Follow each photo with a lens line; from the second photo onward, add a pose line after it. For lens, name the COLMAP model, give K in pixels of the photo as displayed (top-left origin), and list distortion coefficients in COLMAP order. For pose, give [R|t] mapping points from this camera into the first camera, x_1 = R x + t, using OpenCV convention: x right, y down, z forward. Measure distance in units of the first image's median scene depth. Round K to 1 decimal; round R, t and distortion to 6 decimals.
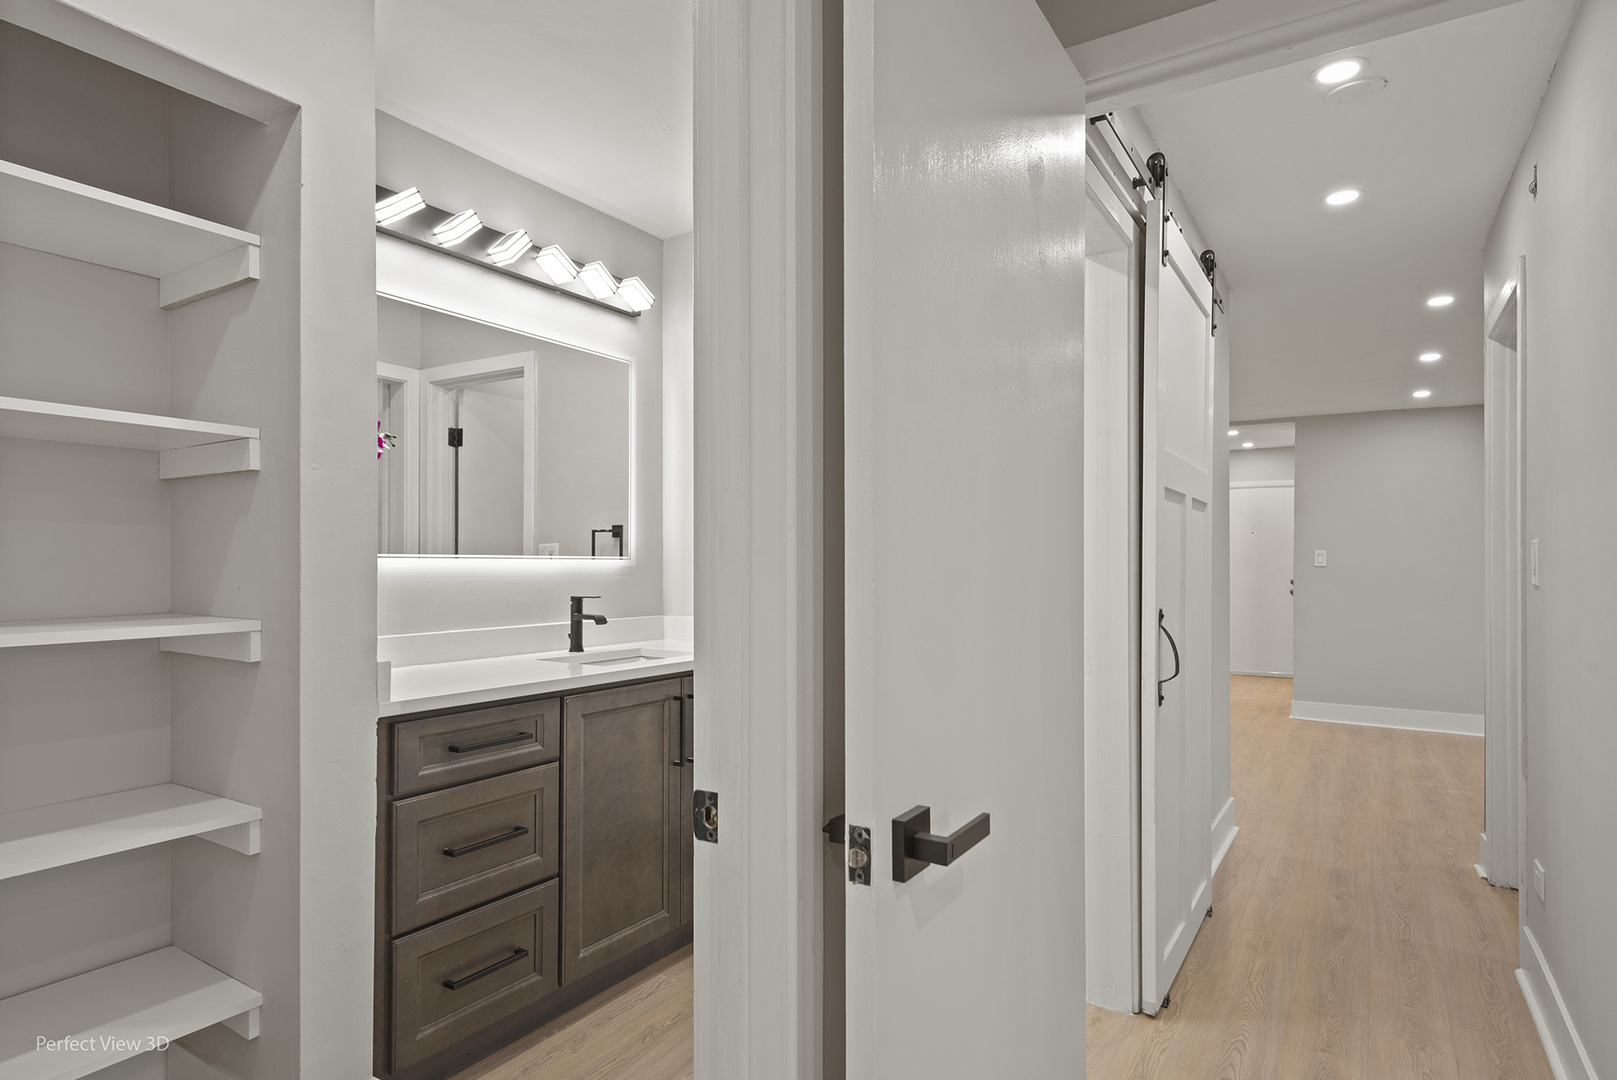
lens RADIAL K [[866.7, 0, 795.5], [0, 866.7, 560.0], [0, 0, 1]] dist [0.012869, -0.000021]
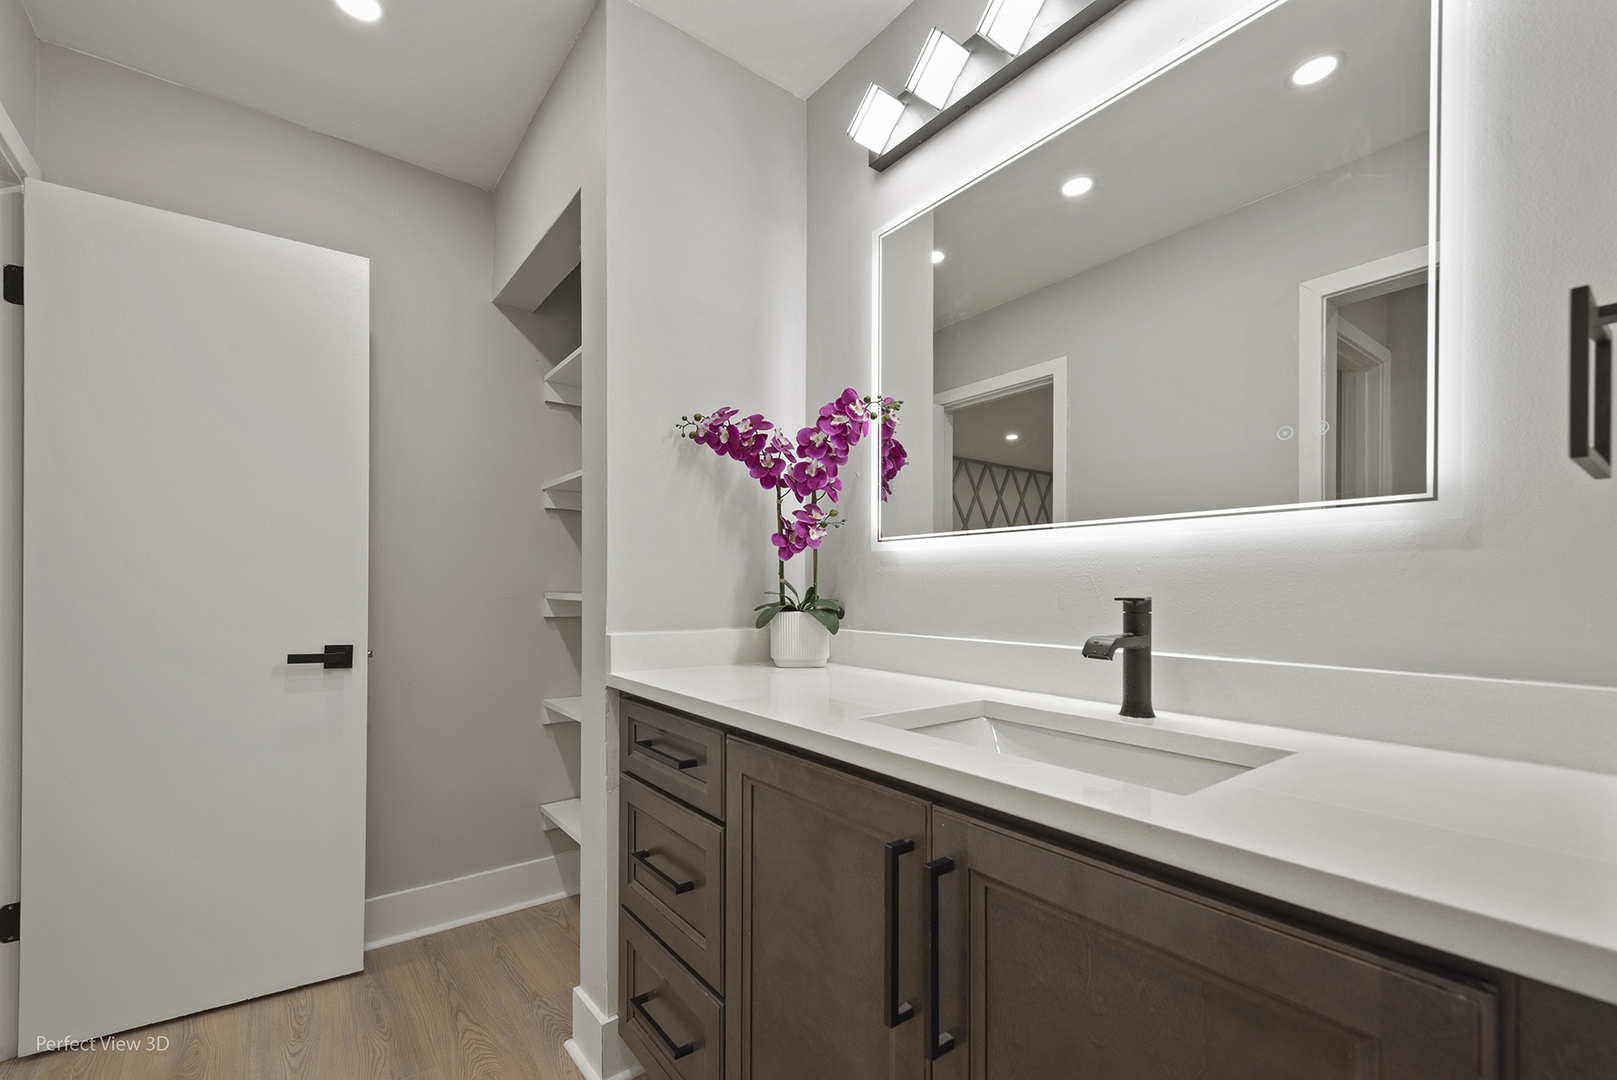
lens RADIAL K [[697.6, 0, 831.6], [0, 697.6, 581.1], [0, 0, 1]] dist [0.003124, -0.000191]
pose [[-0.307690, -0.009794, -0.951436, 0.203596], [-0.005269, 0.999949, -0.008590, 0.046027], [0.951472, 0.002370, -0.307726, 1.198756]]
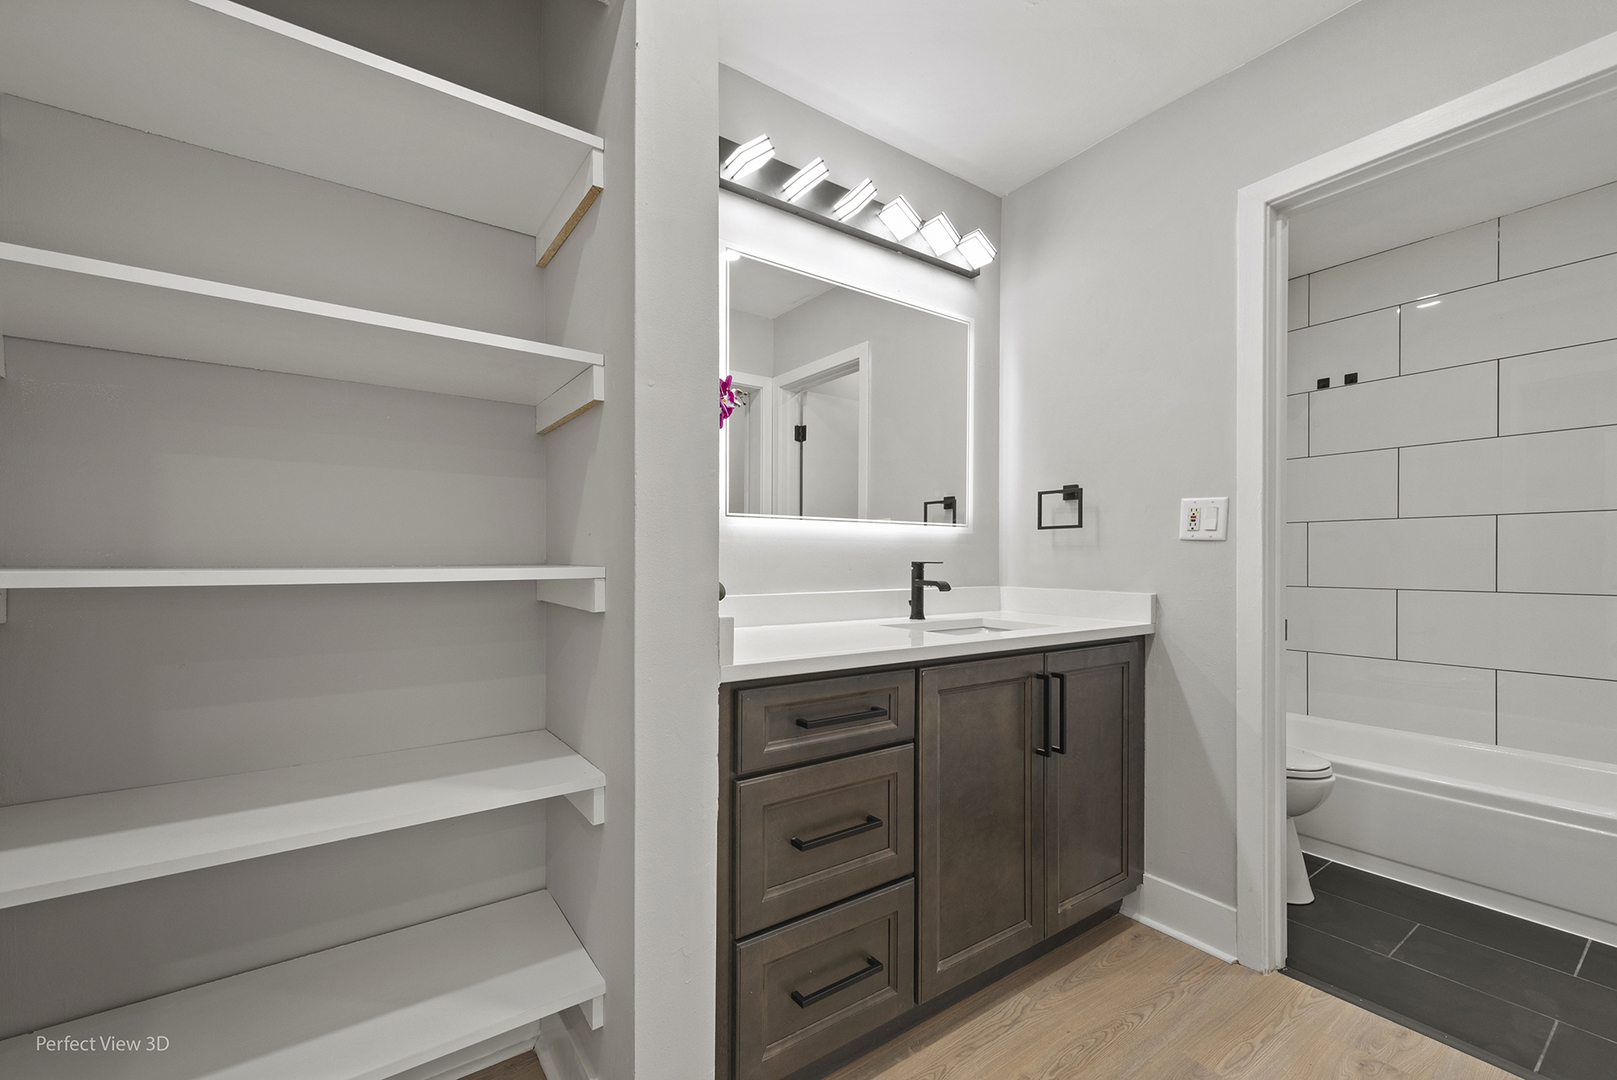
lens RADIAL K [[654.3, 0, 797.0], [0, 654.3, 552.4], [0, 0, 1]] dist [-0.000233, -0.000374]
pose [[0.930123, -0.001868, -0.367243, -0.136310], [-0.000595, 0.999978, -0.006595, 0.044958], [0.367247, 0.006353, 0.930102, 0.337918]]
